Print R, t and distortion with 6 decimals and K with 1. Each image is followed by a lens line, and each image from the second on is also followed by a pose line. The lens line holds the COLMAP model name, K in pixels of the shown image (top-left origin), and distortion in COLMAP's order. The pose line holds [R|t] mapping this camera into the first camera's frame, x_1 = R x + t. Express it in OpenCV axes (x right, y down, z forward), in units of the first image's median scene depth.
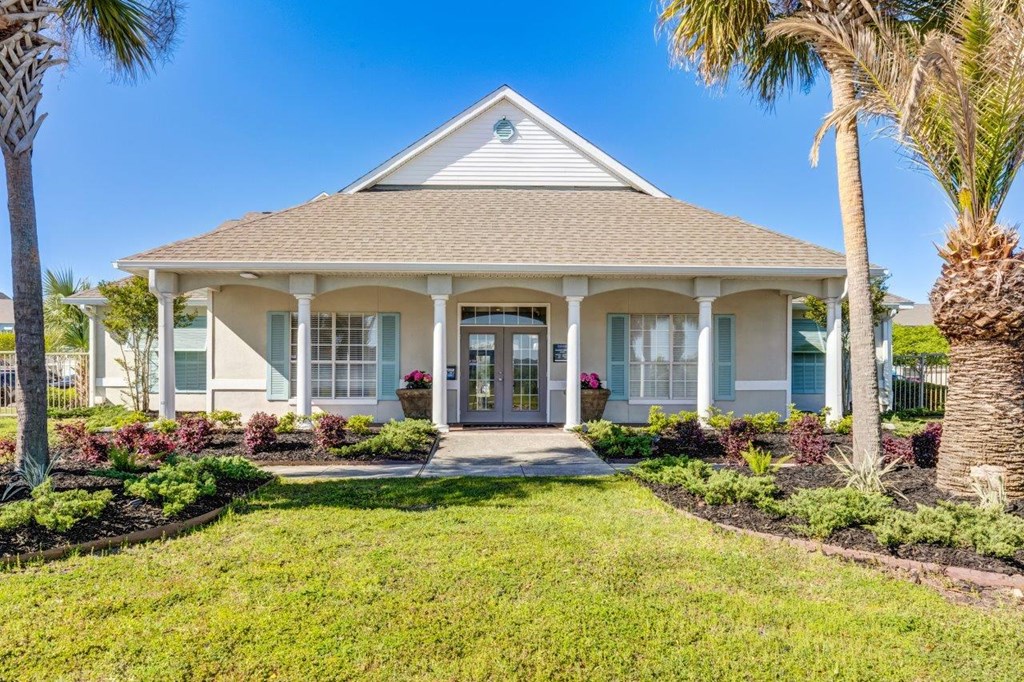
lens RADIAL K [[635.6, 0, 510.4], [0, 635.6, 382.2], [0, 0, 1]] dist [-0.000770, 0.000182]
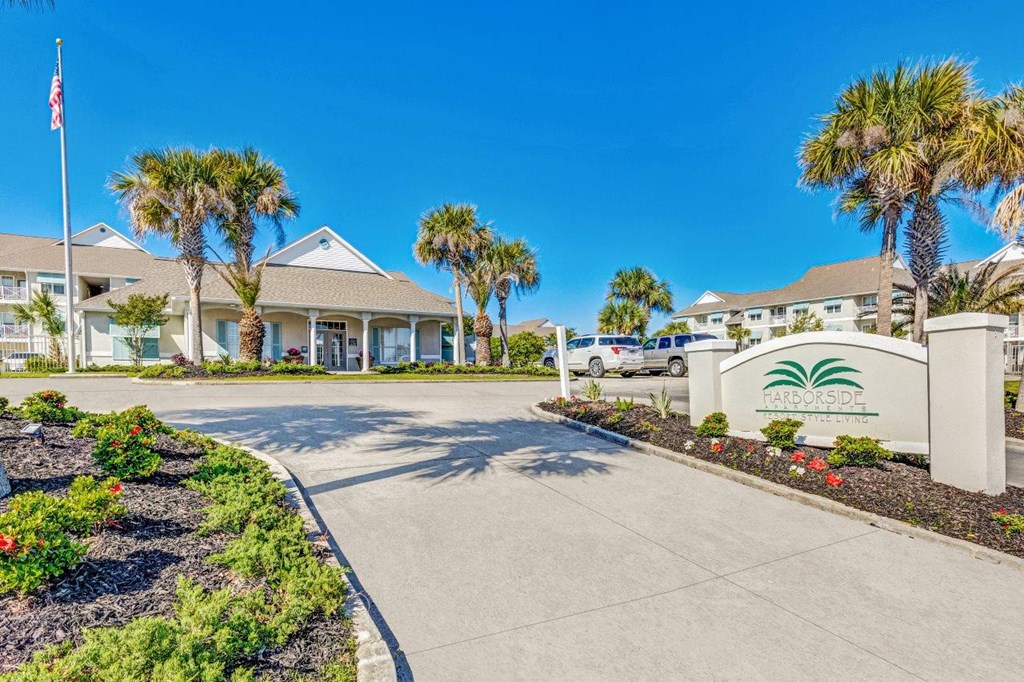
lens RADIAL K [[635.6, 0, 510.4], [0, 635.6, 382.2], [0, 0, 1]] dist [-0.000770, 0.000182]
pose [[0.852327, -0.008681, 0.522937, -0.659230], [0.018910, 0.999720, -0.014225, 0.147596], [-0.522667, 0.022014, 0.852252, -1.319991]]
